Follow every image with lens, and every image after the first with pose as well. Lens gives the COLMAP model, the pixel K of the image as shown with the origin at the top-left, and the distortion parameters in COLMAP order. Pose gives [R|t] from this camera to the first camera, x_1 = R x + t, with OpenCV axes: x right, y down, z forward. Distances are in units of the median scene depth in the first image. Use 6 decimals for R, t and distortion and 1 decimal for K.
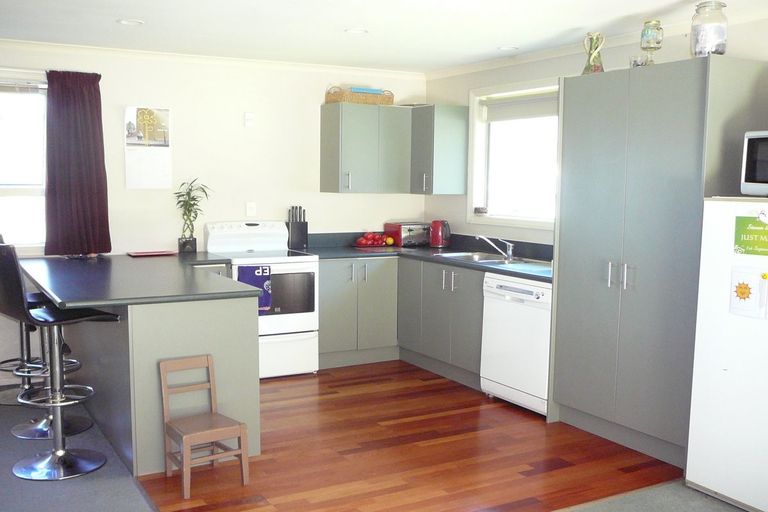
lens RADIAL K [[793.5, 0, 384.0], [0, 793.5, 256.0], [0, 0, 1]] dist [-0.019031, 0.001527]
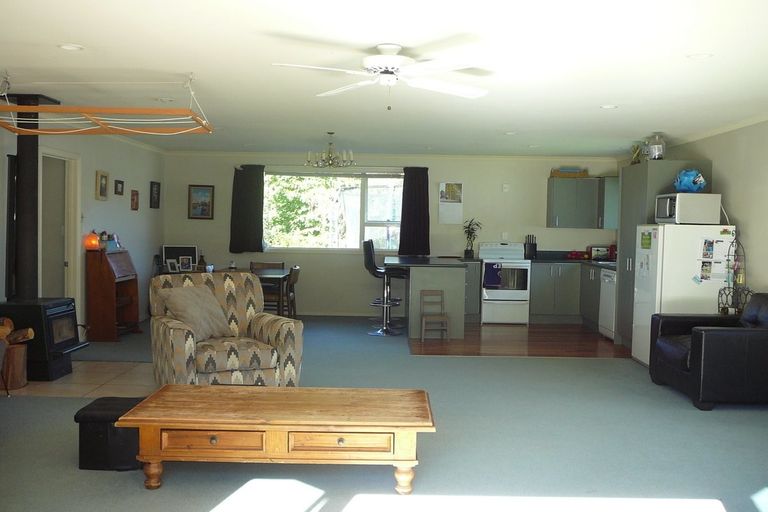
lens RADIAL K [[793.5, 0, 384.0], [0, 793.5, 256.0], [0, 0, 1]] dist [-0.019031, 0.001527]
pose [[0.863255, 0.026115, -0.504092, 0.546151], [-0.058277, 0.997139, -0.048142, 0.097227], [0.501393, 0.070936, 0.862307, -0.761259]]
